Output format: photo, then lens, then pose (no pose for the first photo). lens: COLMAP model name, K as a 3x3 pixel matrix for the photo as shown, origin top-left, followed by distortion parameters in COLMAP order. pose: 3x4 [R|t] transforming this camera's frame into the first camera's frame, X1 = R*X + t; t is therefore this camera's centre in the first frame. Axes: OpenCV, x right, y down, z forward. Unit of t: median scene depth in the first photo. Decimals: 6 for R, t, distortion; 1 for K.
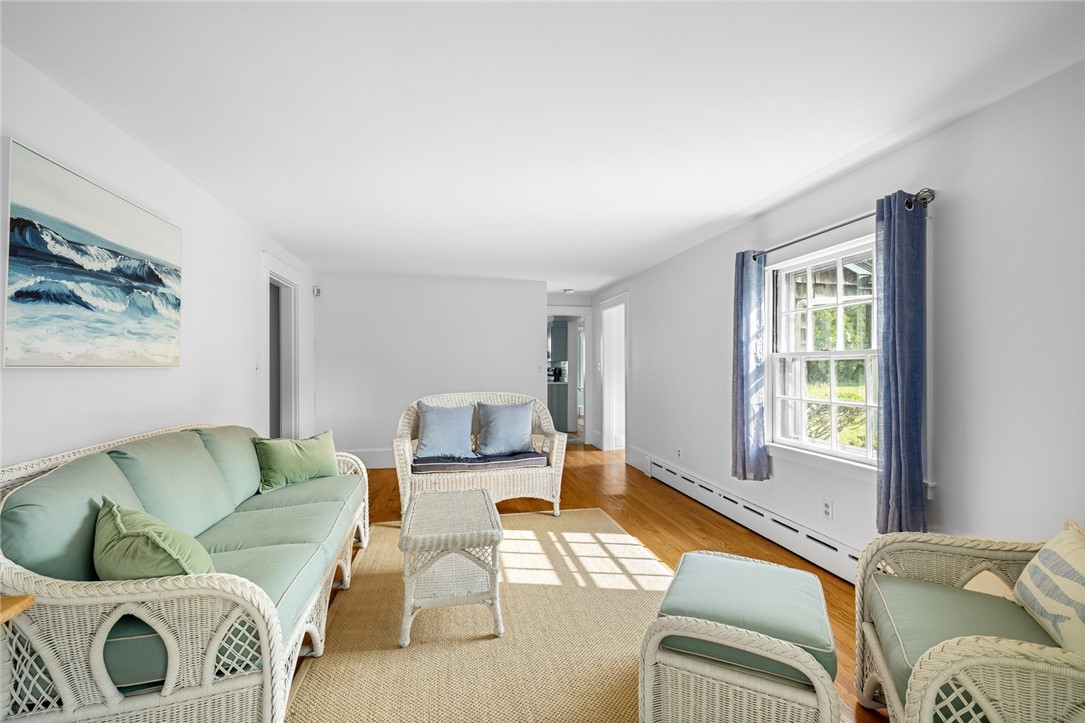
lens RADIAL K [[461.8, 0, 539.5], [0, 461.8, 359.3], [0, 0, 1]] dist [-0.002969, 0.000195]
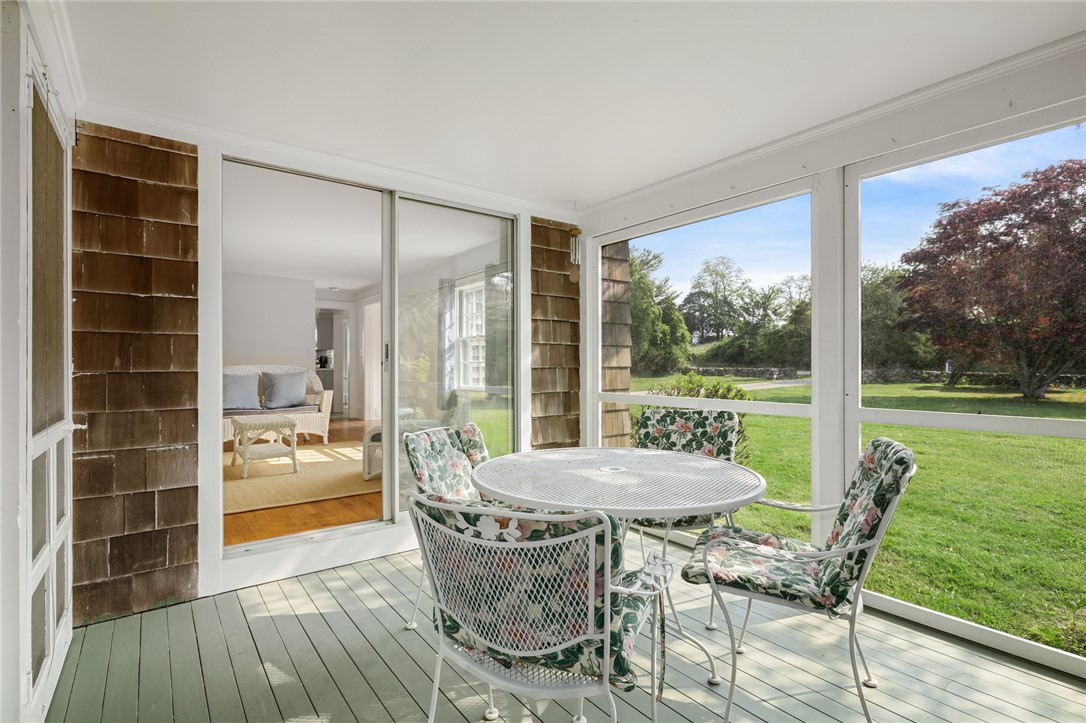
lens RADIAL K [[522.7, 0, 545.6], [0, 522.7, 360.5], [0, 0, 1]] dist [0.001806, -0.000211]
pose [[0.902110, -0.001581, 0.431502, -0.082932], [-0.000189, 0.999992, 0.004059, 0.096117], [-0.431505, -0.003743, 0.902103, -1.371437]]
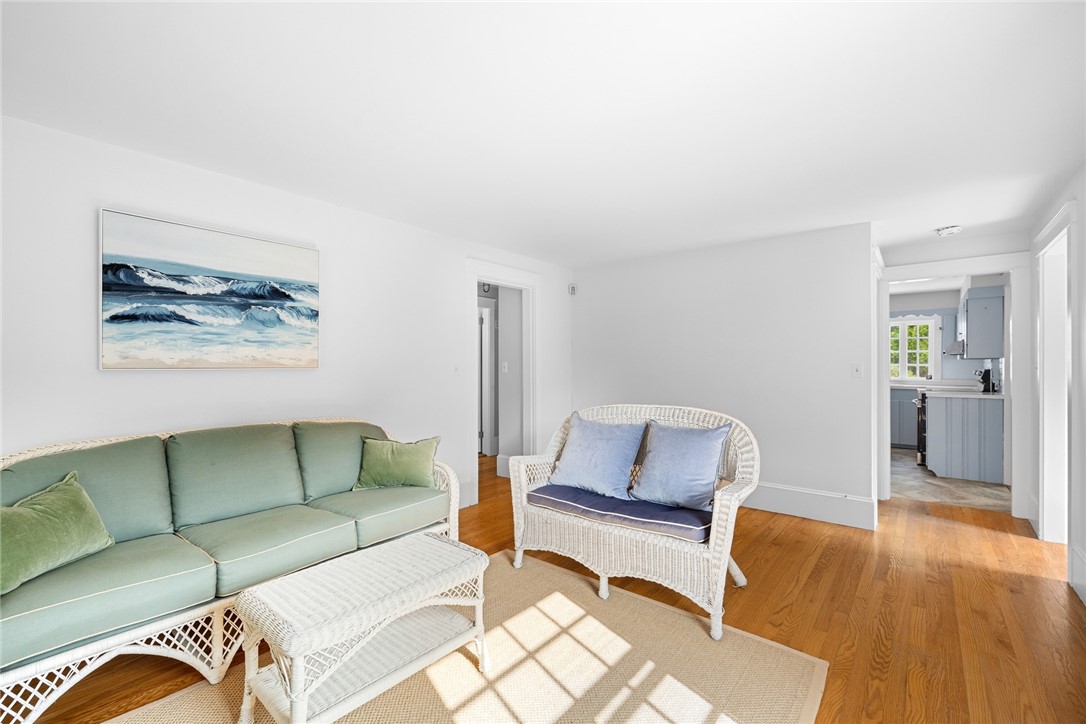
lens RADIAL K [[462.2, 0, 538.9], [0, 462.2, 368.1], [0, 0, 1]] dist [-0.002969, 0.000195]
pose [[0.618413, 0.004719, -0.785839, 0.559849], [0.011733, 0.999815, 0.015237, 0.005196], [0.785765, -0.018643, 0.618244, 0.812879]]
